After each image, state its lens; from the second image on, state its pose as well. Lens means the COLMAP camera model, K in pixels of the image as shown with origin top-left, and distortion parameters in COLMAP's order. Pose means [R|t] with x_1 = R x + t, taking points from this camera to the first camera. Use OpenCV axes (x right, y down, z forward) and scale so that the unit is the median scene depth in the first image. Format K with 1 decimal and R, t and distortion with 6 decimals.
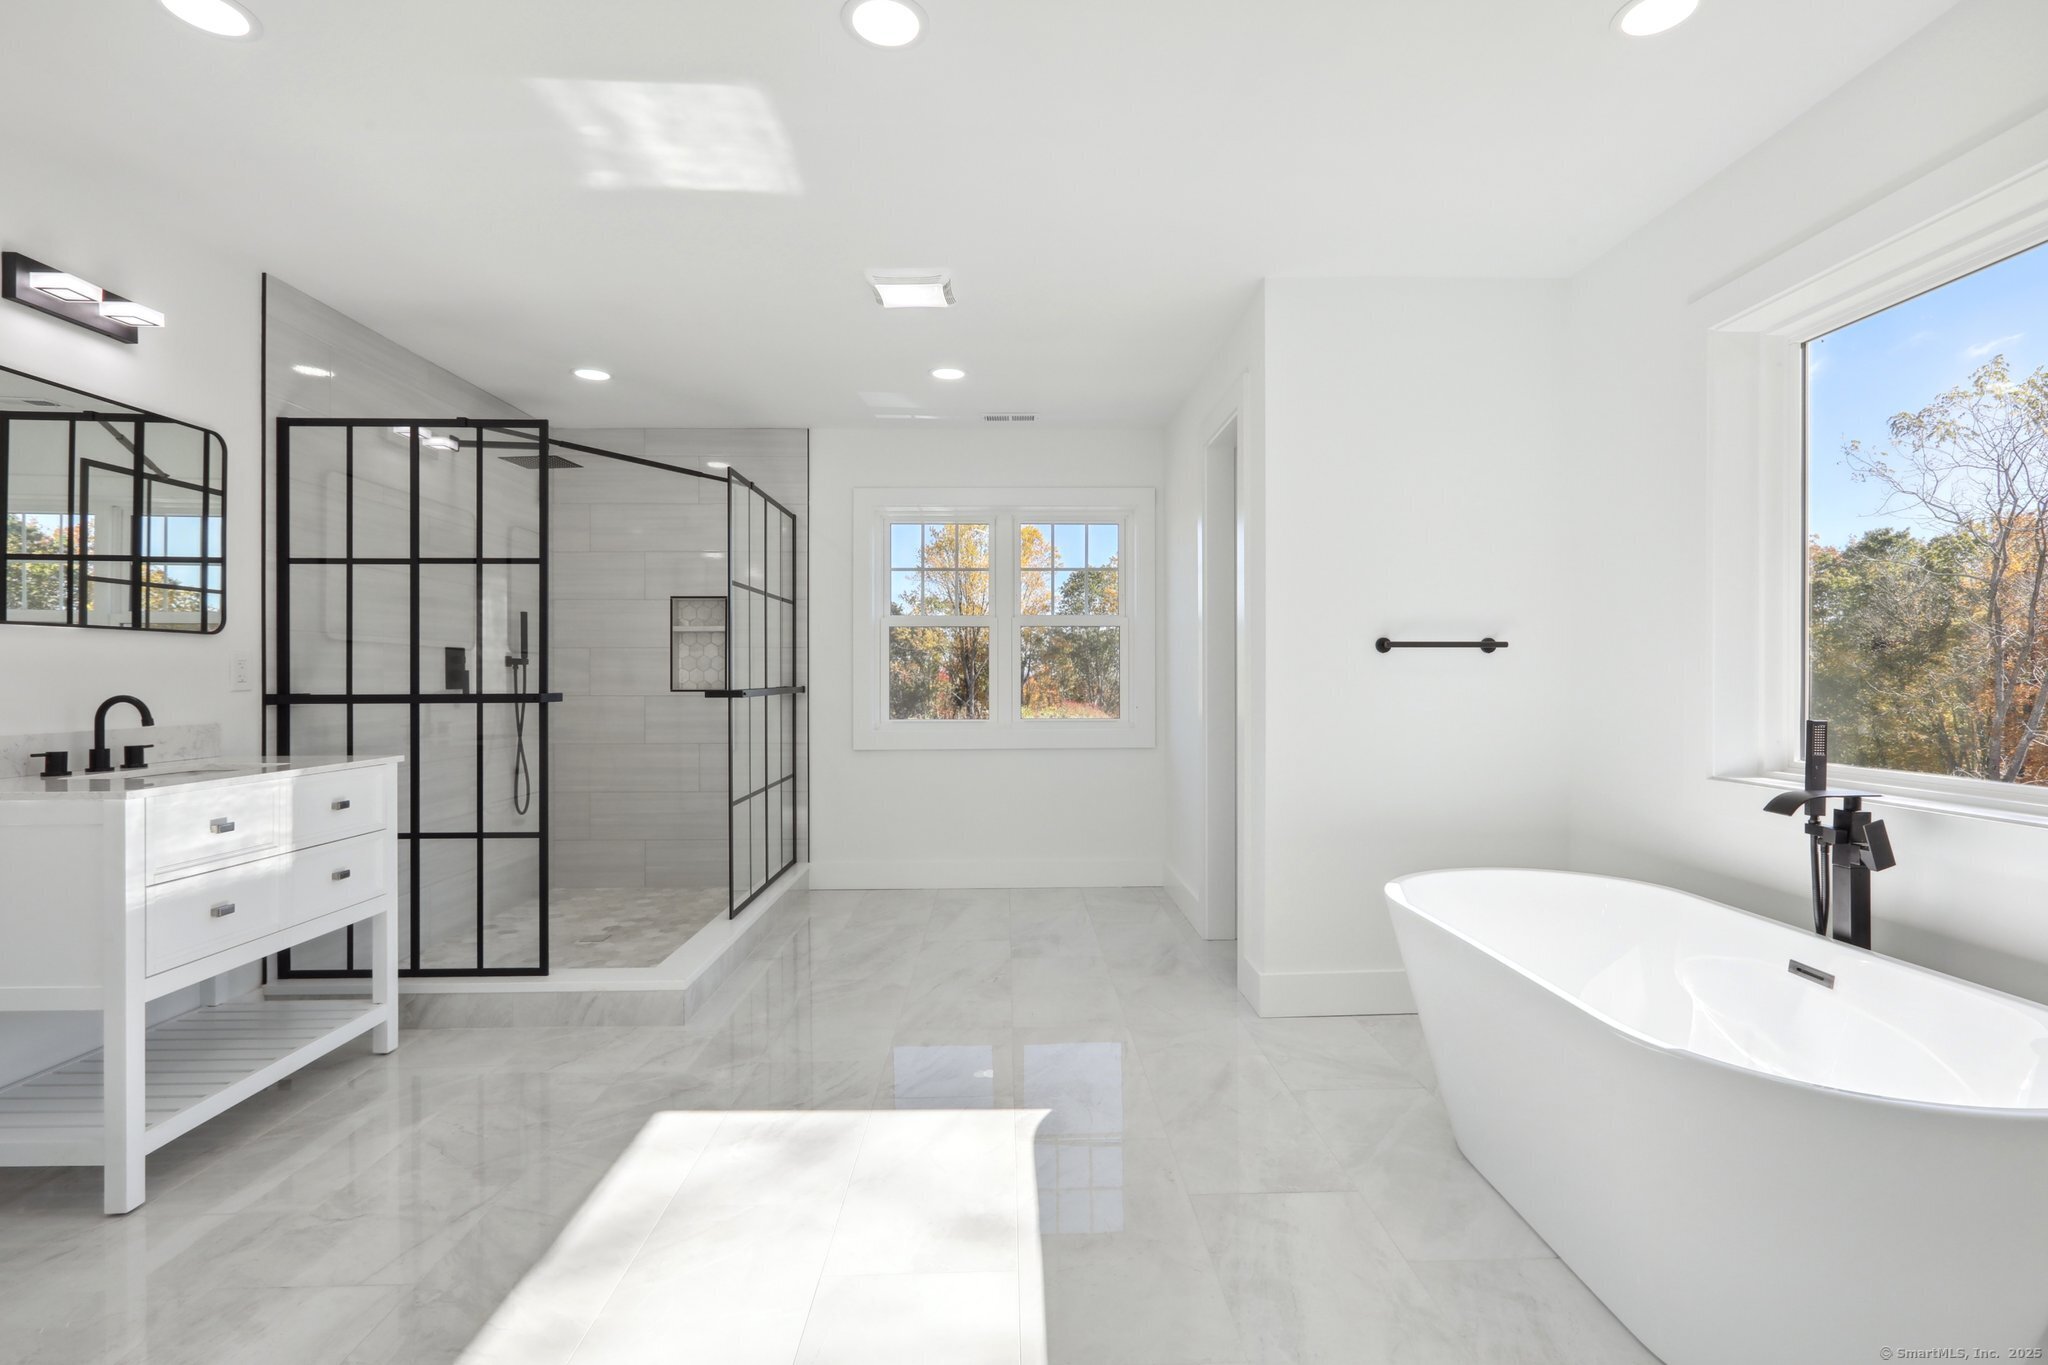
lens RADIAL K [[944.3, 0, 1025.9], [0, 944.3, 673.7], [0, 0, 1]] dist [0.000710, 0.000592]
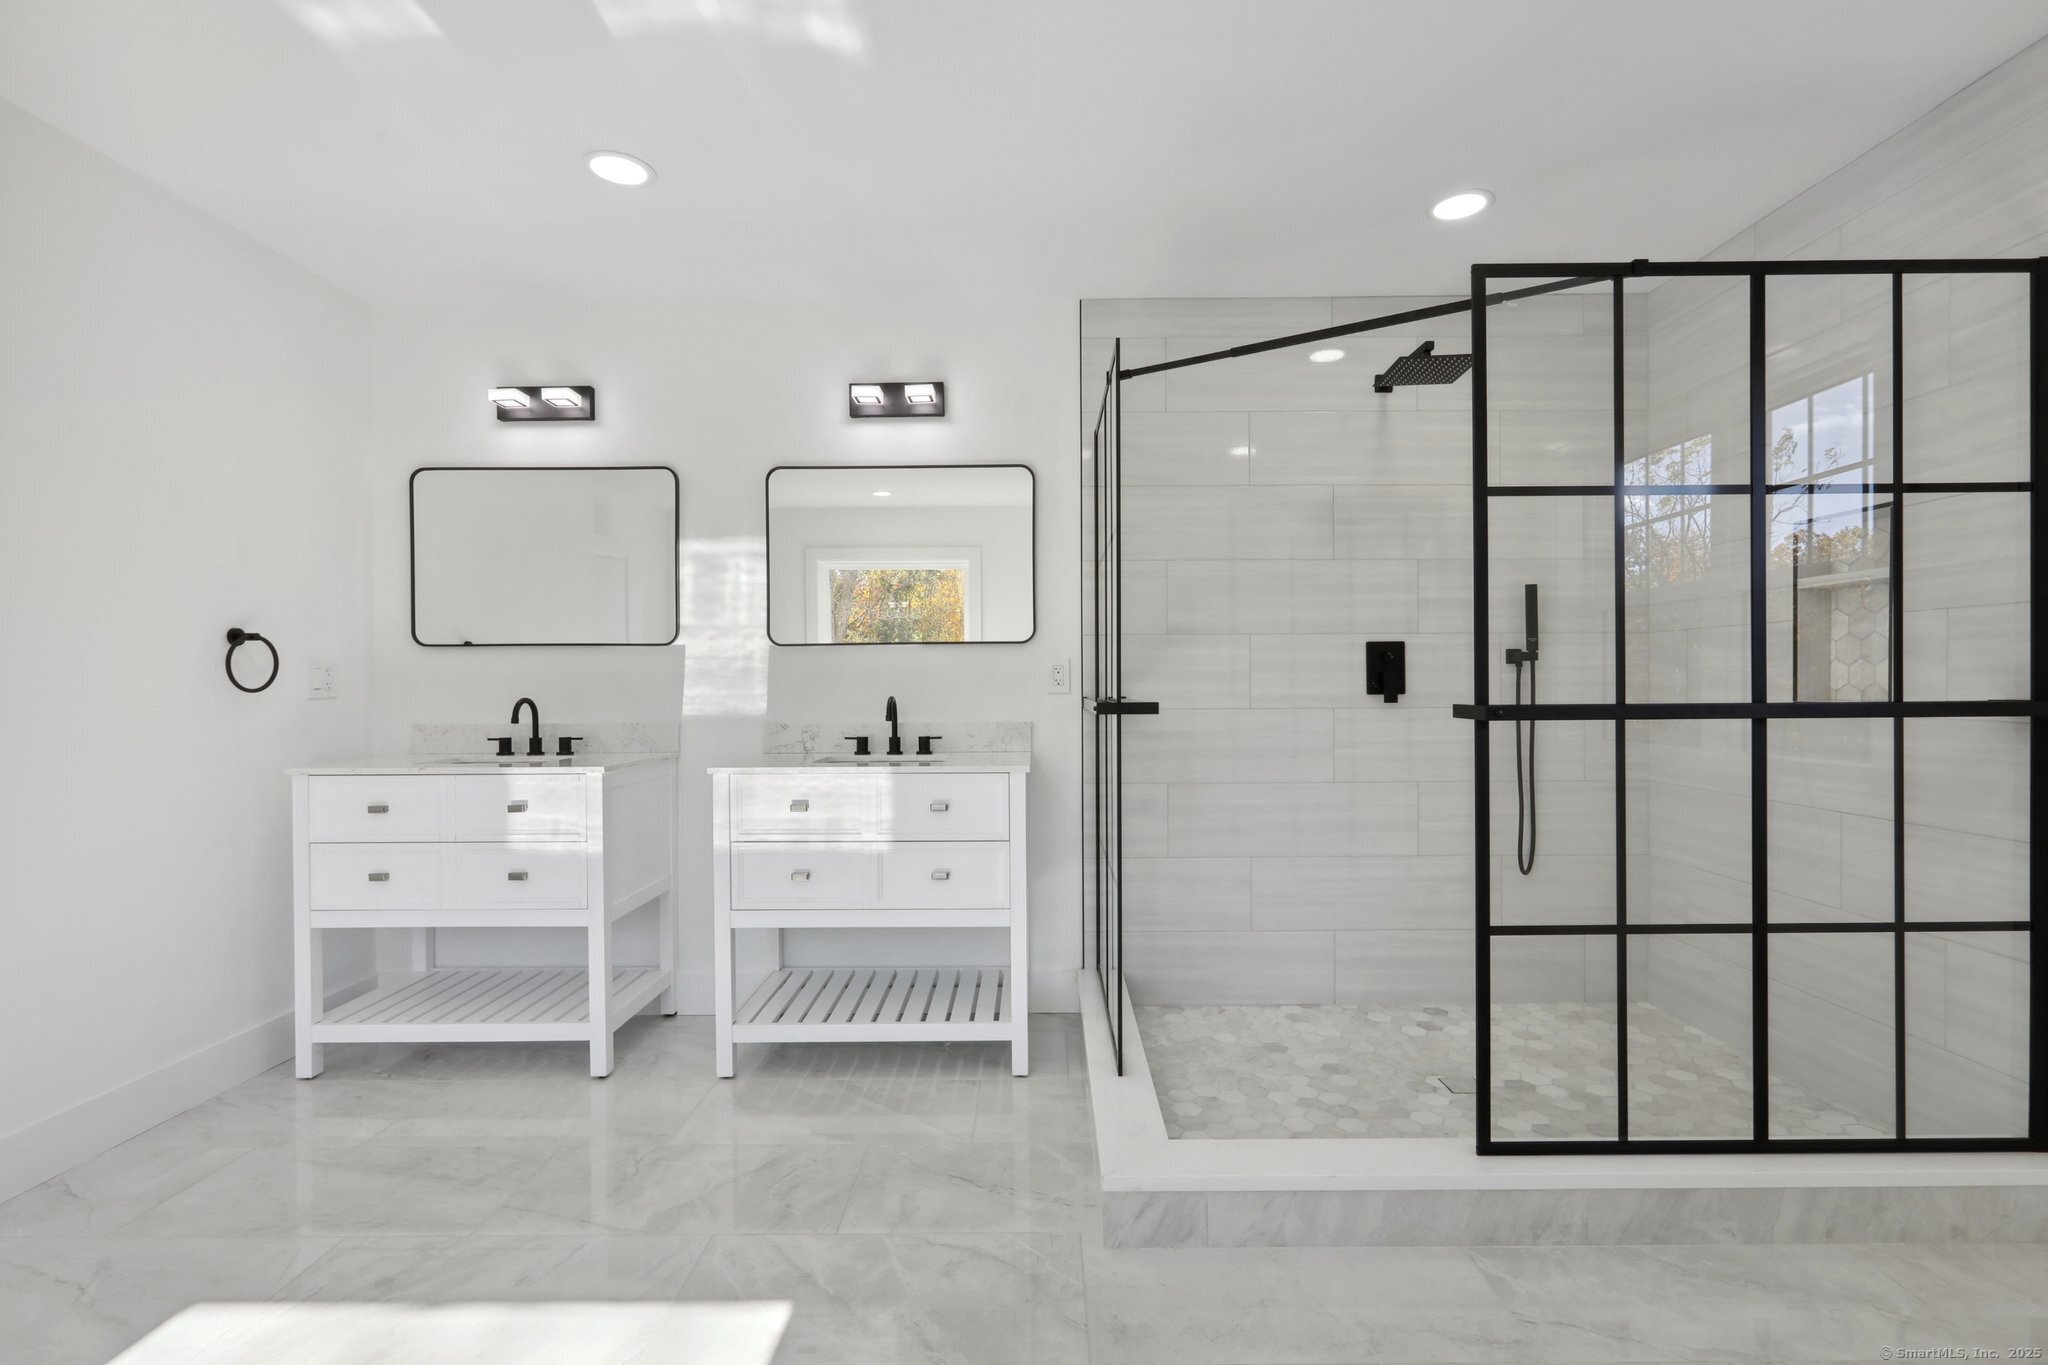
lens RADIAL K [[920.1, 0, 1026.8], [0, 920.1, 692.4], [0, 0, 1]] dist [0.001823, 0.000627]
pose [[-0.018138, 0.007258, -0.999809, 0.280545], [0.007497, 0.999947, 0.007123, 0.010541], [0.999807, -0.007366, -0.018192, 1.171117]]
